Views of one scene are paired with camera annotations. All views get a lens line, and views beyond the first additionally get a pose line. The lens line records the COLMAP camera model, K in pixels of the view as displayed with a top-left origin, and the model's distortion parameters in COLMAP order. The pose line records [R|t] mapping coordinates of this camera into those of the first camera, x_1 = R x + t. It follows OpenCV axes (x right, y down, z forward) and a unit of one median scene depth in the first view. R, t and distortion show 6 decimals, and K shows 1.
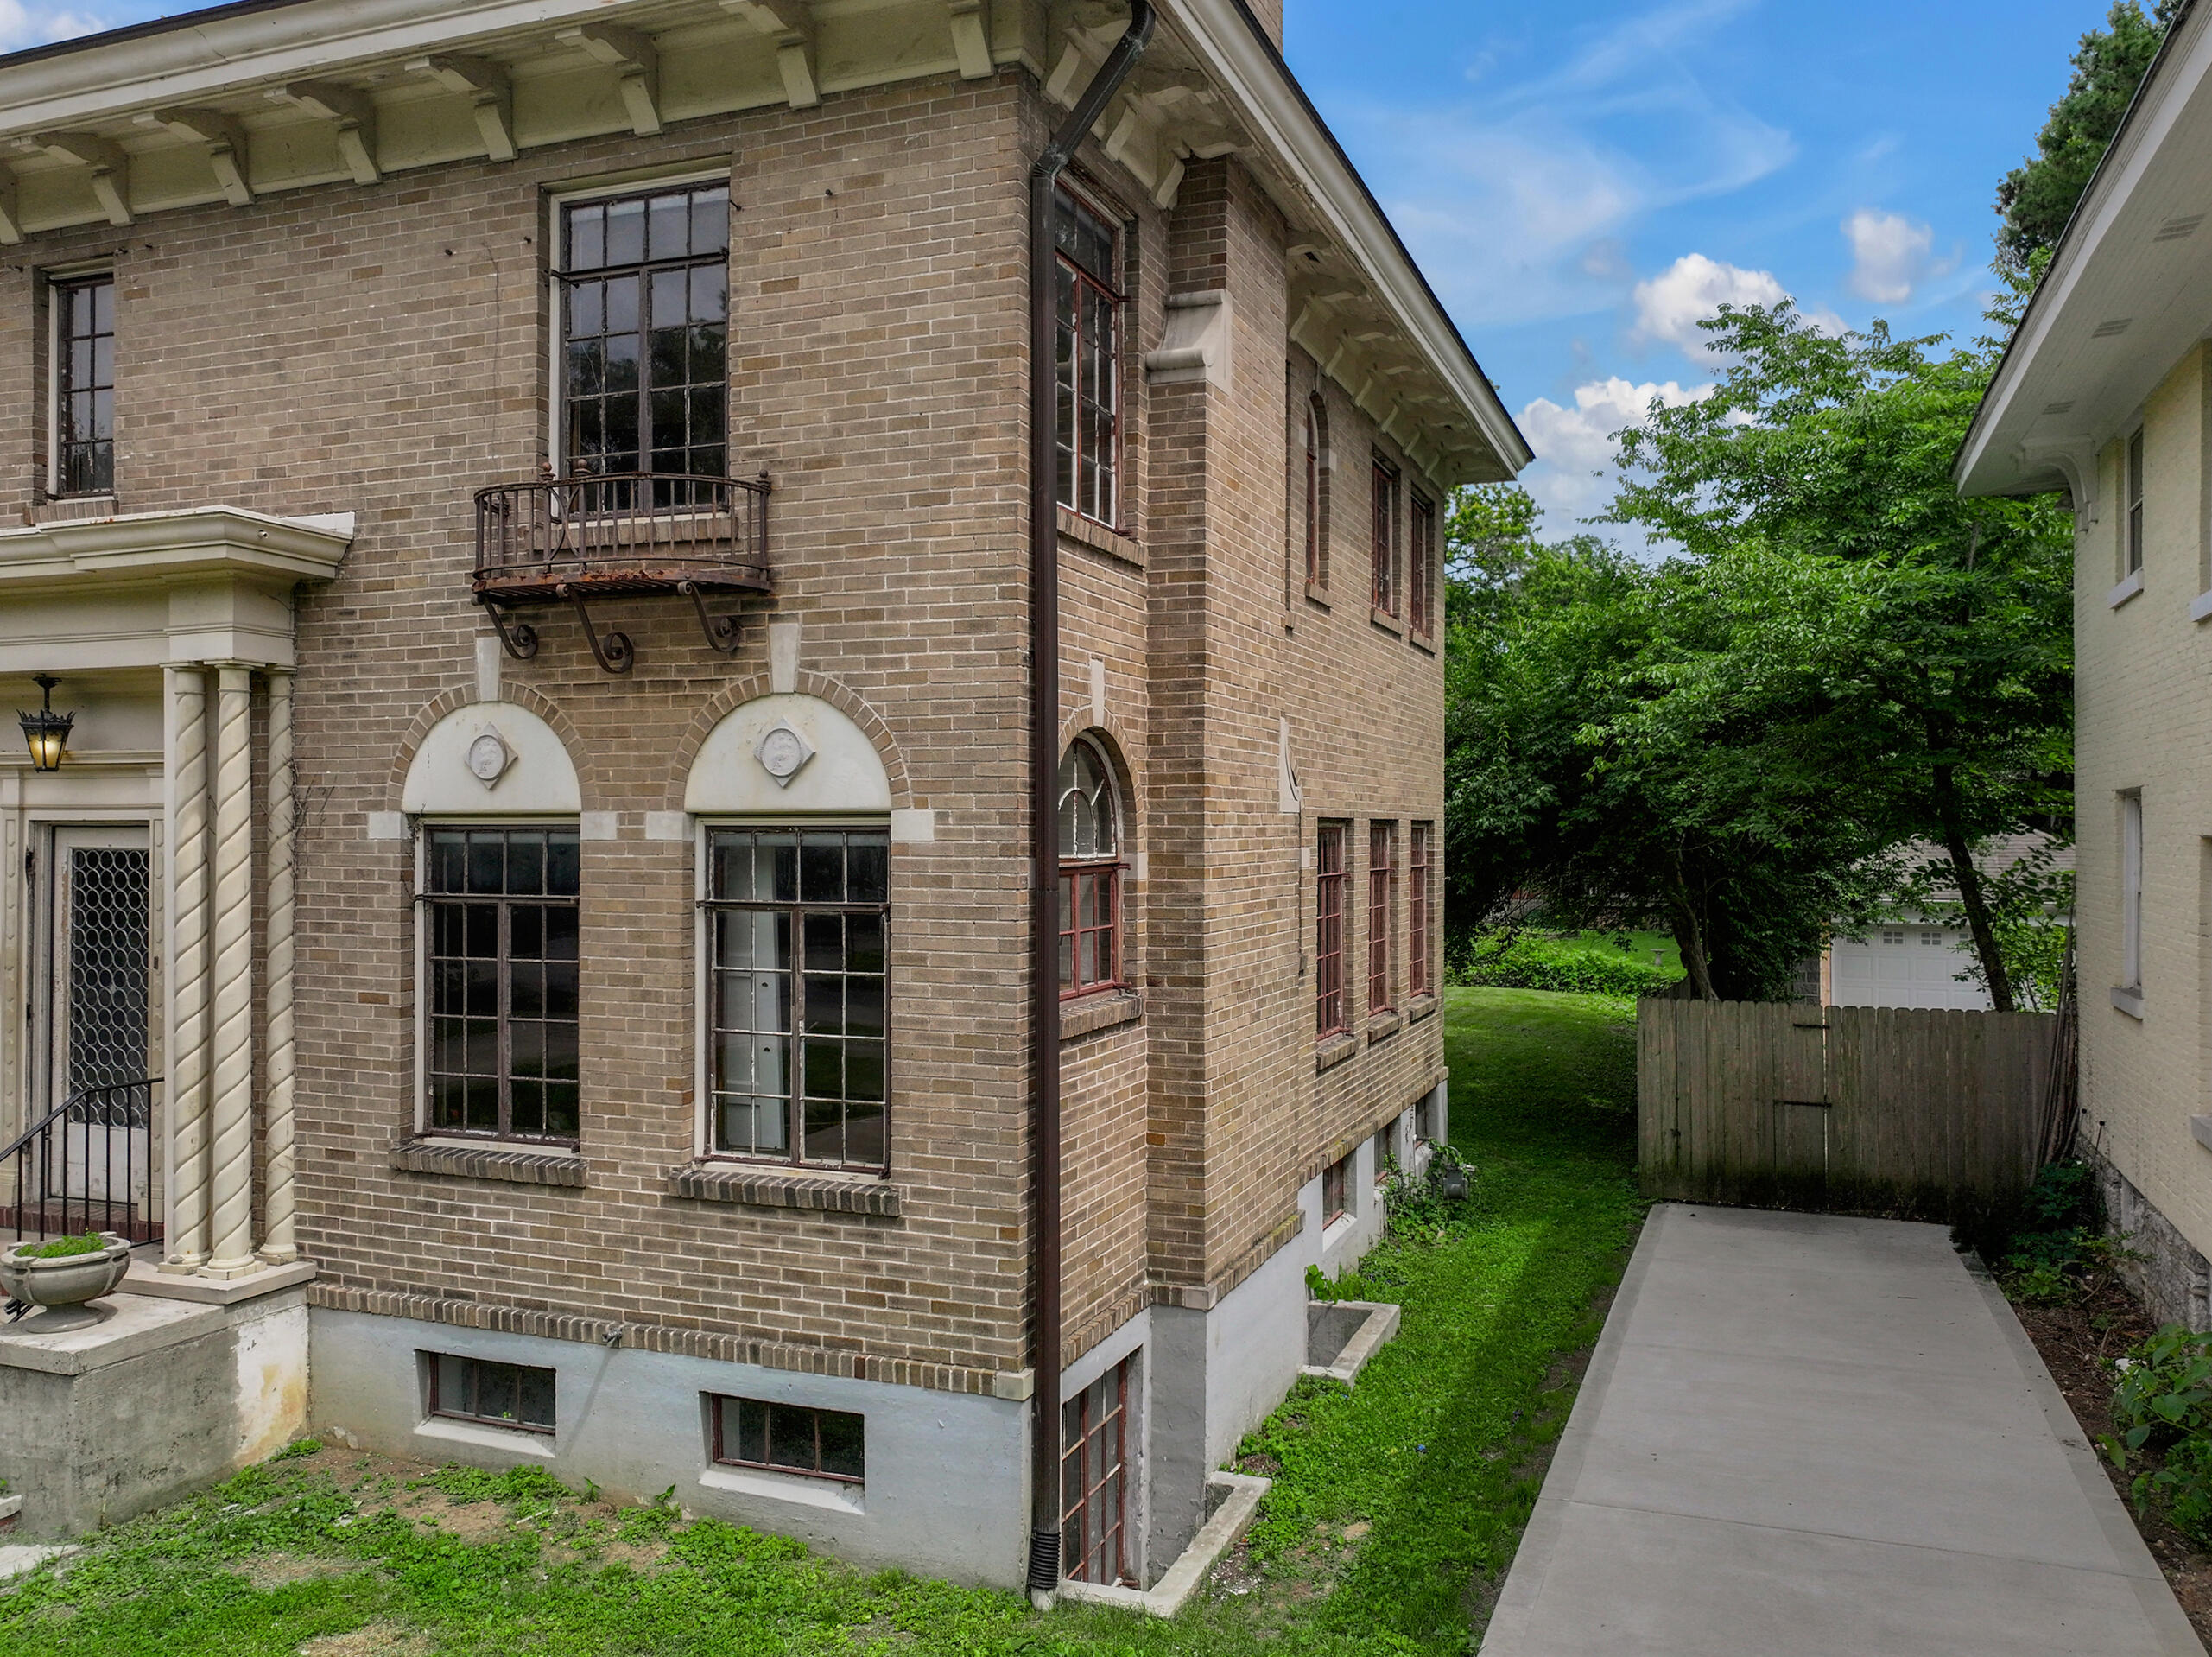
lens RADIAL K [[1699.7, 0, 1106.0], [0, 1699.7, 828.5], [0, 0, 1]] dist [-0.001010, 0.000005]
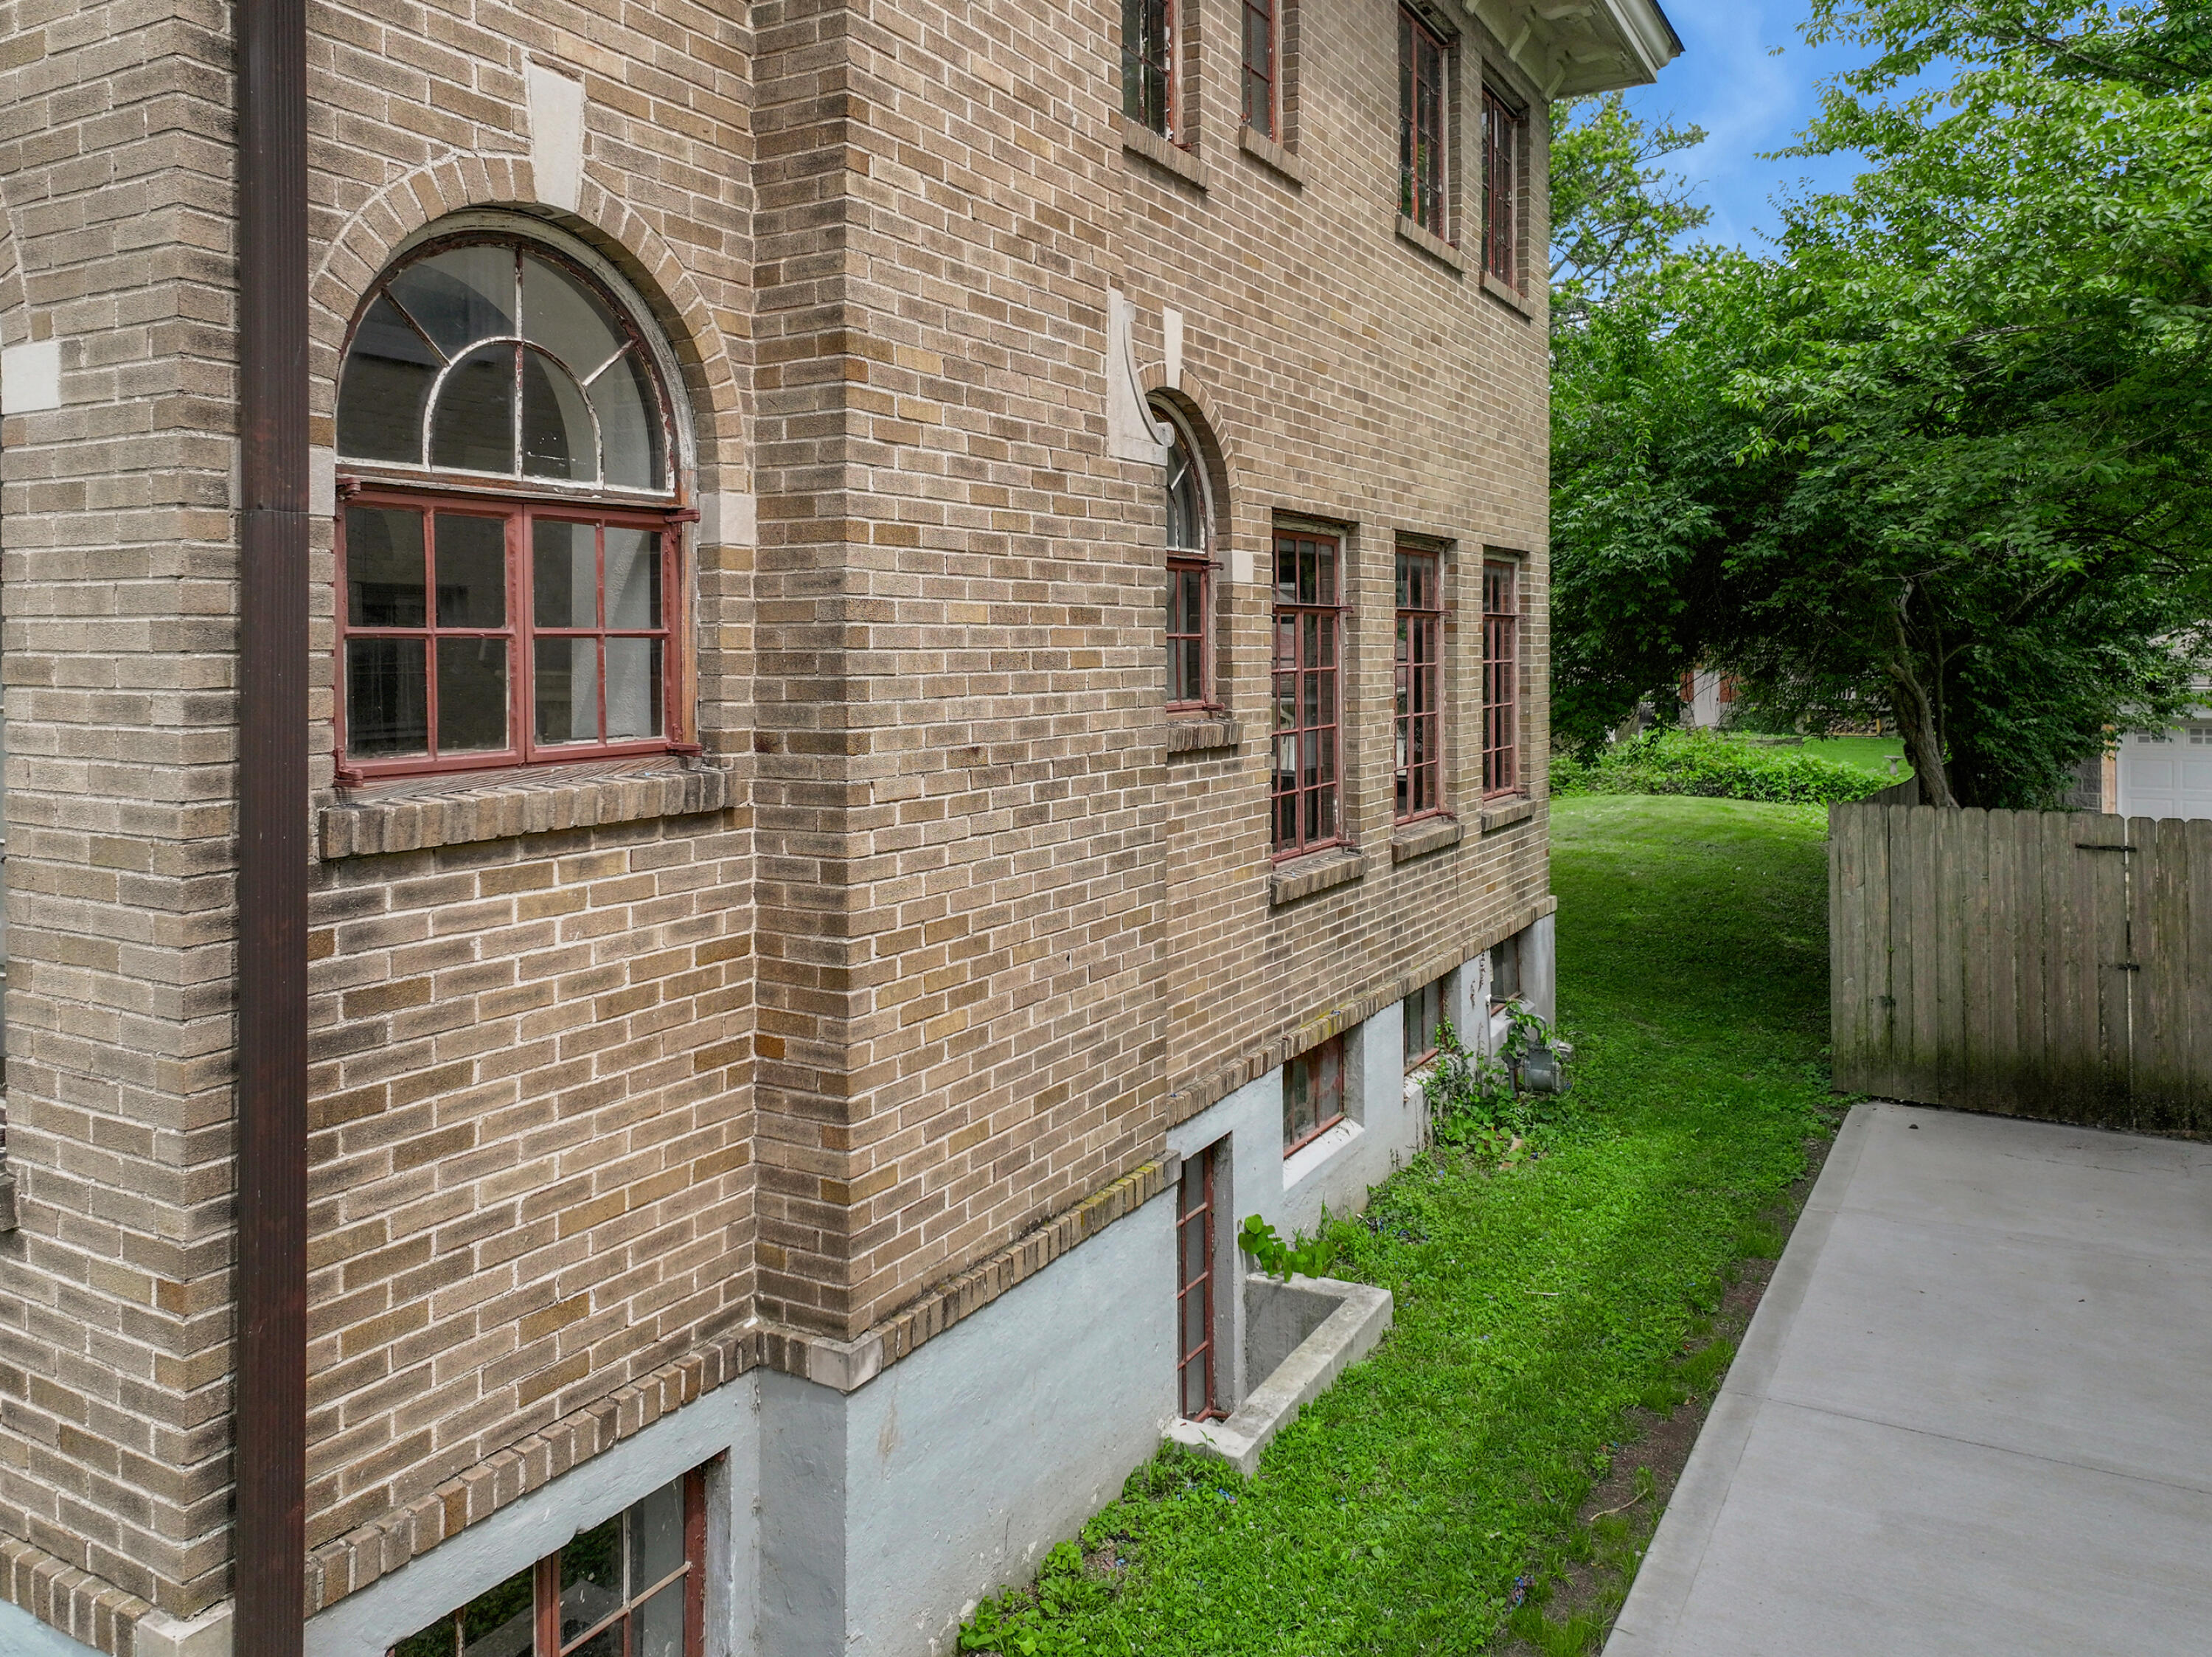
lens RADIAL K [[1661.8, 0, 1065.4], [0, 1661.8, 647.1], [0, 0, 1]] dist [0.002110, -0.005632]
pose [[0.988277, -0.001576, -0.152661, 0.171822], [0.002204, 0.999990, 0.003948, 0.051722], [0.152653, -0.004238, 0.988271, 0.449733]]
